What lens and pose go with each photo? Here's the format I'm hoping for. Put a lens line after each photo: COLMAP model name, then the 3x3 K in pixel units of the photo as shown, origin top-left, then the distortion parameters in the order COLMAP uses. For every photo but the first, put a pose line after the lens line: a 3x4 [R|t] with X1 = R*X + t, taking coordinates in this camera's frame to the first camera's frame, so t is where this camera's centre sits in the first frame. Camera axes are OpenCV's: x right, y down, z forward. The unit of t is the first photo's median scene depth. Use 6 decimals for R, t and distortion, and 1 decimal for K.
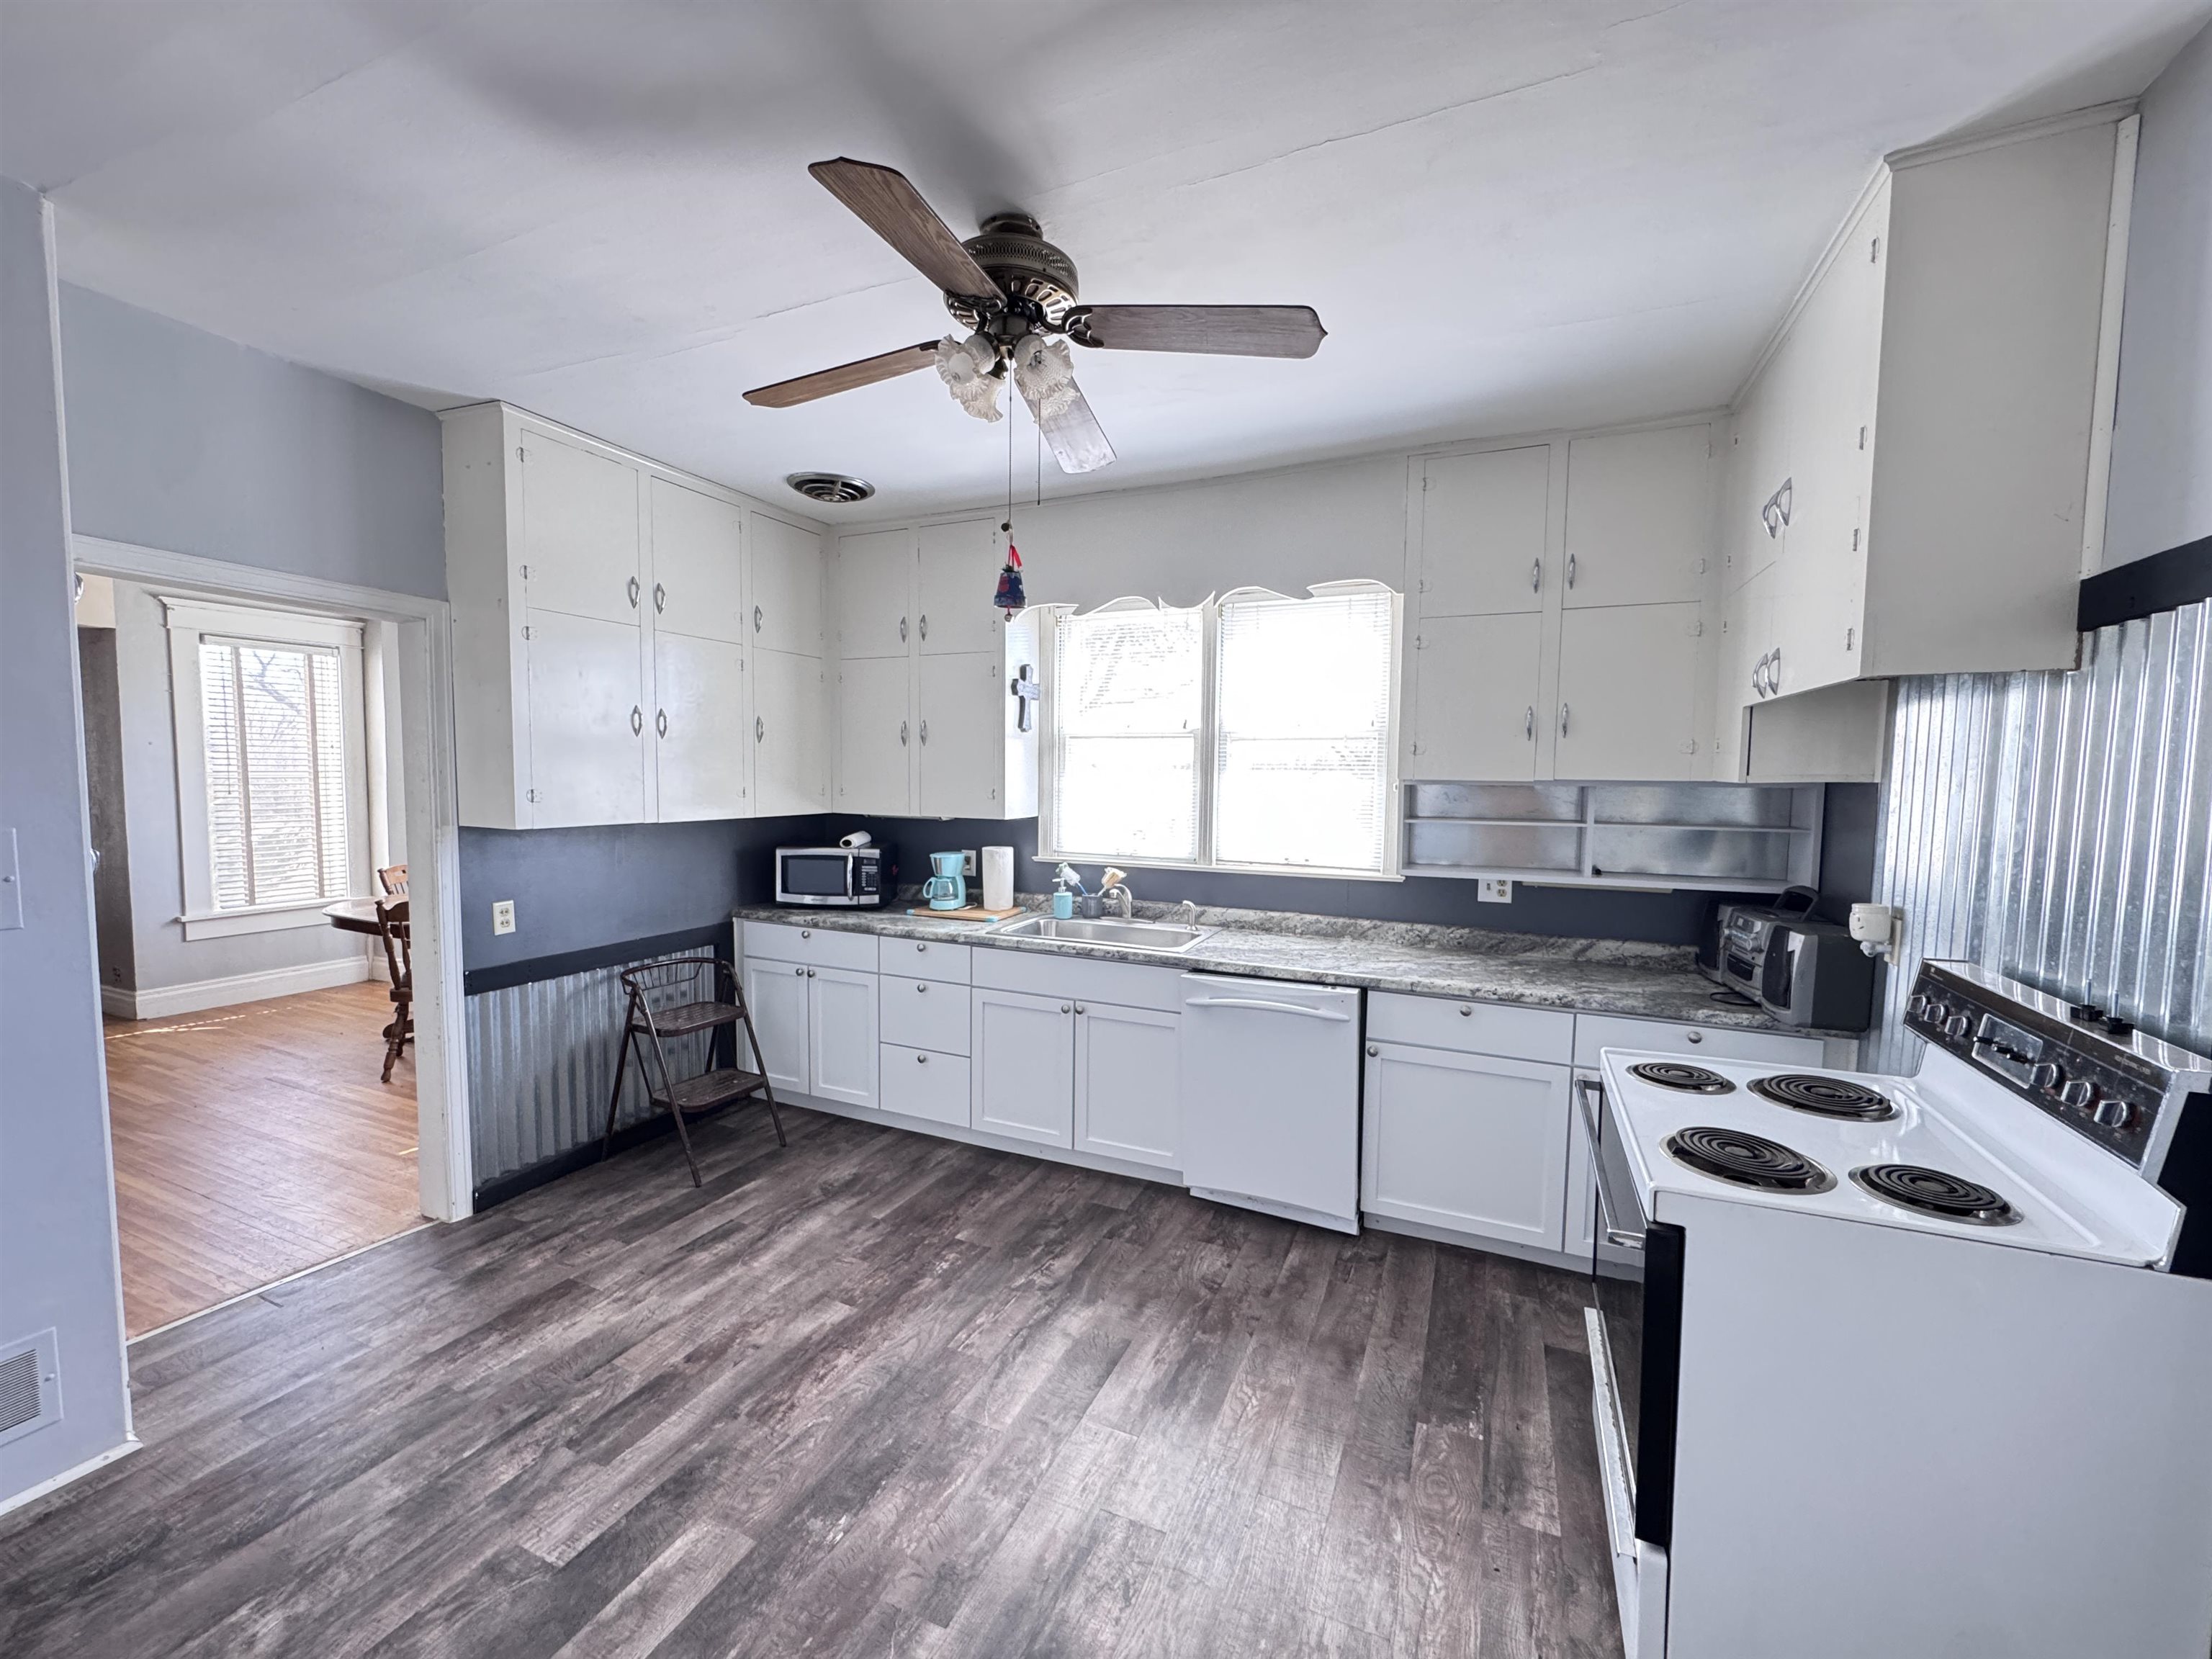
lens RADIAL K [[882.6, 0, 1105.8], [0, 882.6, 828.1], [0, 0, 1]] dist [-0.003667, 0.000271]
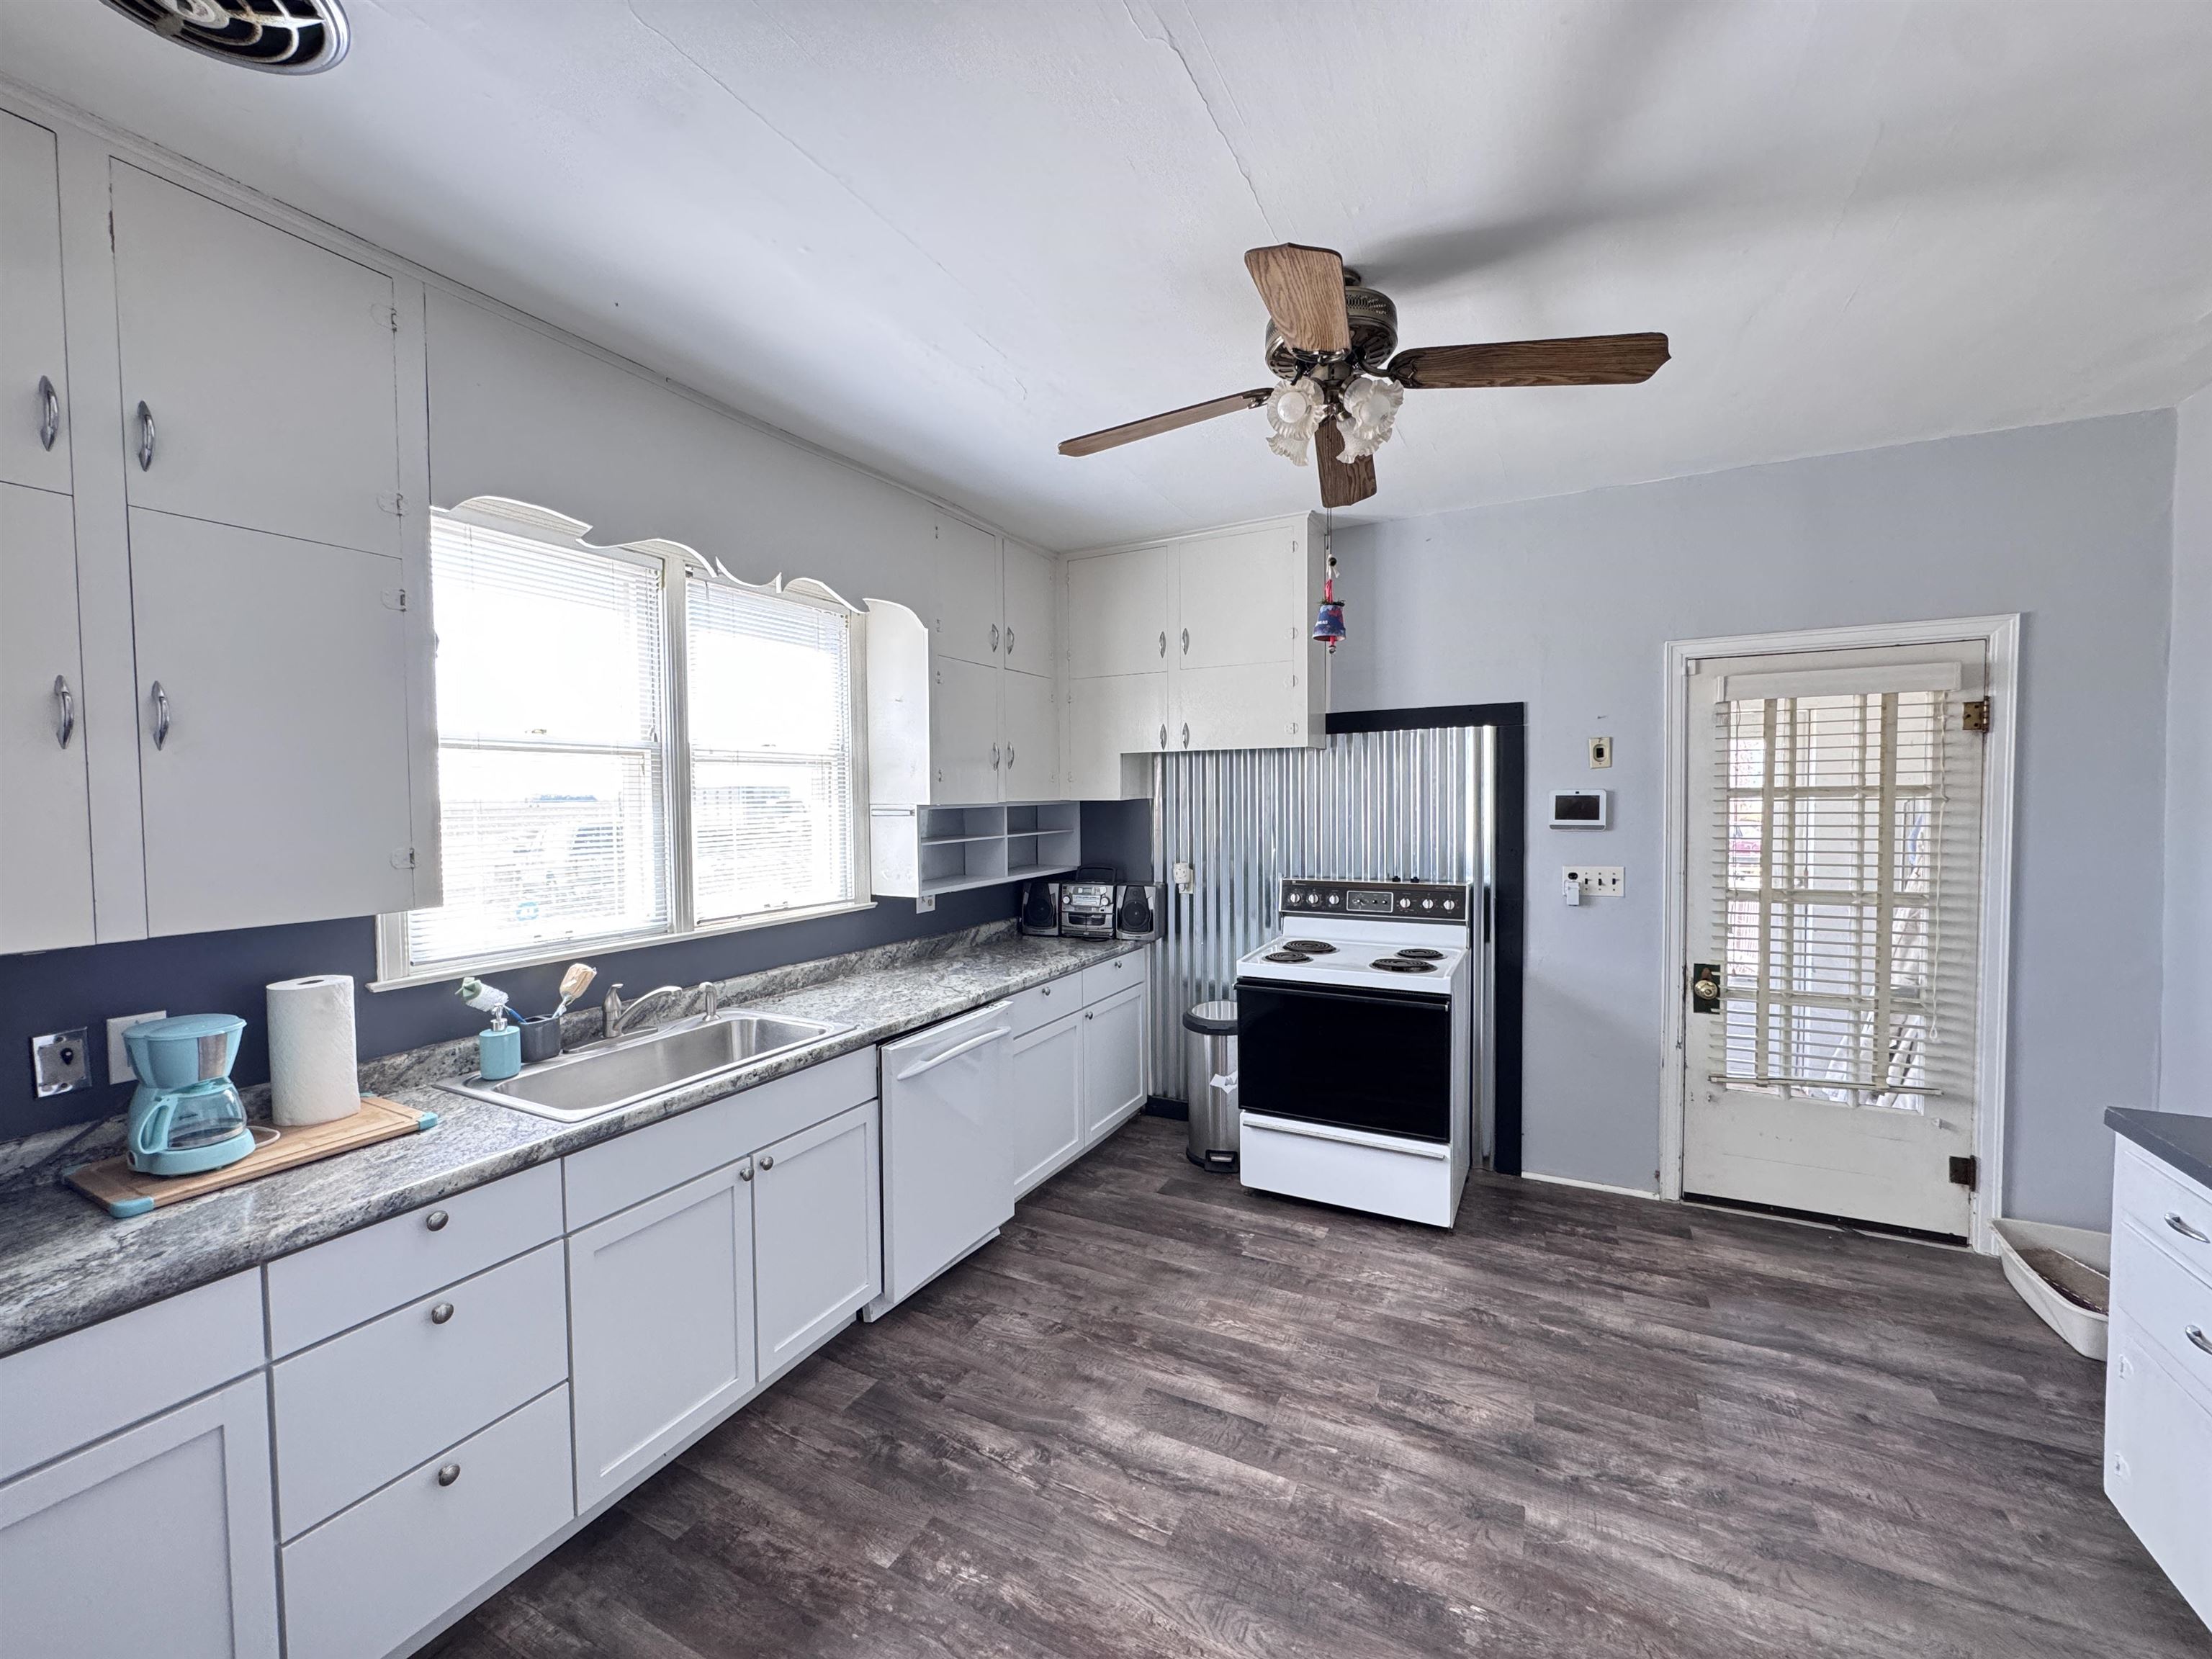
lens RADIAL K [[882.6, 0, 1105.8], [0, 882.6, 828.1], [0, 0, 1]] dist [-0.003667, 0.000271]
pose [[0.062748, -0.048749, 0.996838, -0.714549], [0.075340, 0.996188, 0.043975, -0.058987], [-0.995182, 0.072343, 0.066181, 0.740506]]
